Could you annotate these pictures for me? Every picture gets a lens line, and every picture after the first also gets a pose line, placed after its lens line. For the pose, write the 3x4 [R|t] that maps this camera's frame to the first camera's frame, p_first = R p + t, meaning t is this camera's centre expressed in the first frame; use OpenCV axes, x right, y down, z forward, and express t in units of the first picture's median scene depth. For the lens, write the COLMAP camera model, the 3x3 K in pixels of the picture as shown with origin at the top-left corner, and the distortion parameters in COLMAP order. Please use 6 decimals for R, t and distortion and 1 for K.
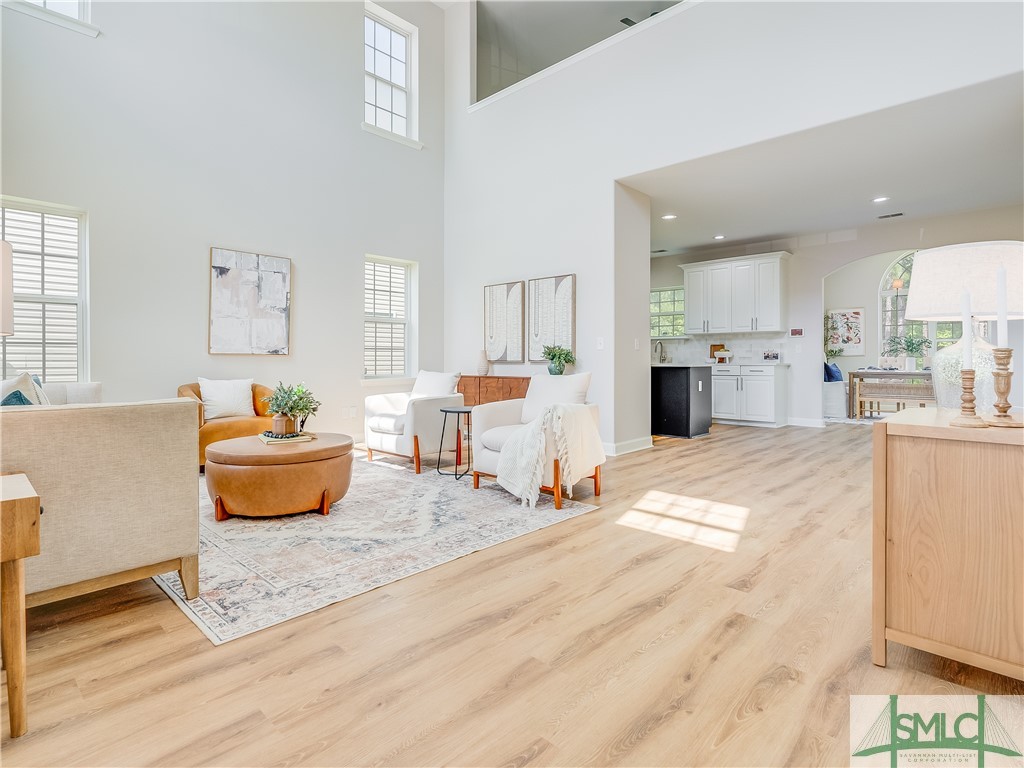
lens RADIAL K [[525.5, 0, 509.7], [0, 525.5, 358.8], [0, 0, 1]] dist [-0.001175, -0.000436]
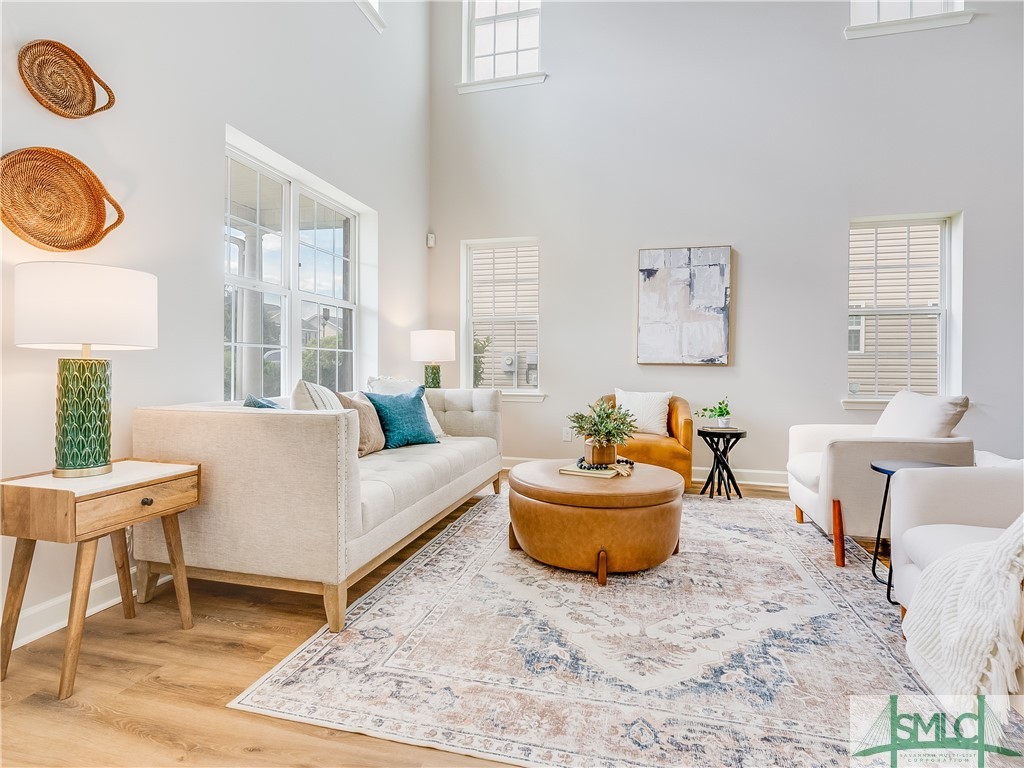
lens RADIAL K [[523.3, 0, 512.1], [0, 523.3, 369.5], [0, 0, 1]] dist [-0.001754, 0.000243]
pose [[0.483433, 0.005543, -0.875364, 0.203209], [-0.005320, 0.999980, 0.003394, -0.000718], [0.875365, 0.003016, 0.483453, 0.508717]]
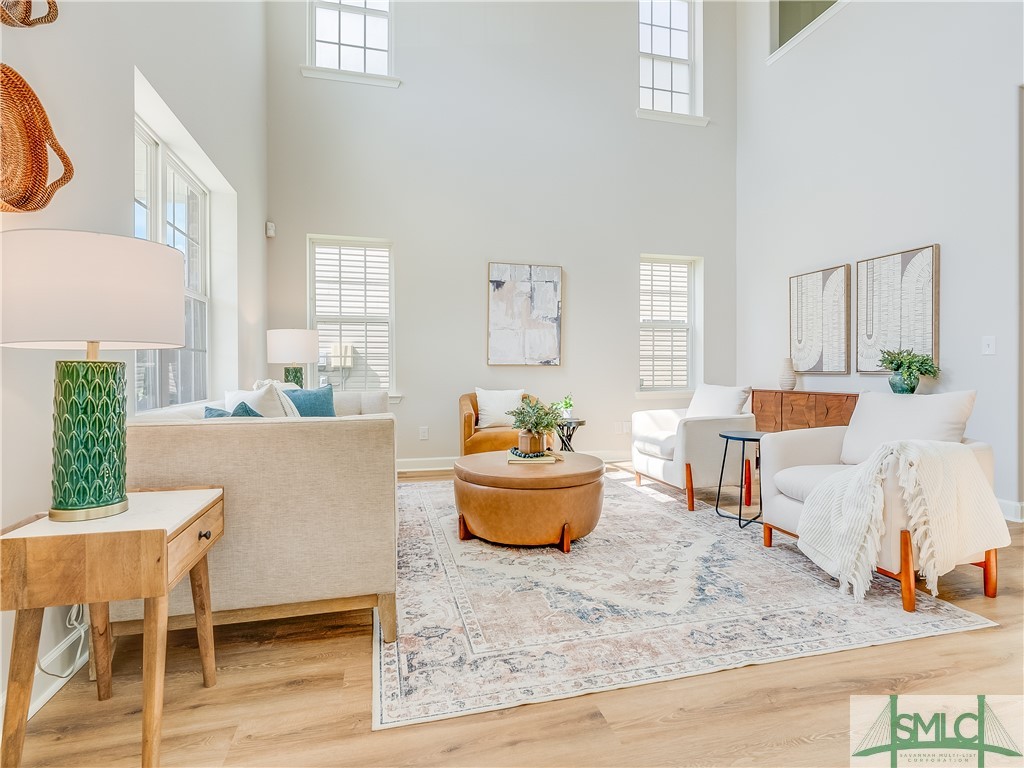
lens RADIAL K [[513.6, 0, 511.8], [0, 513.6, 372.5], [0, 0, 1]] dist [-0.001141, -0.000904]
pose [[0.846774, 0.001183, -0.531952, 0.016811], [0.002405, 0.999979, 0.006053, -0.000382], [0.531948, -0.006404, 0.846753, 0.233667]]
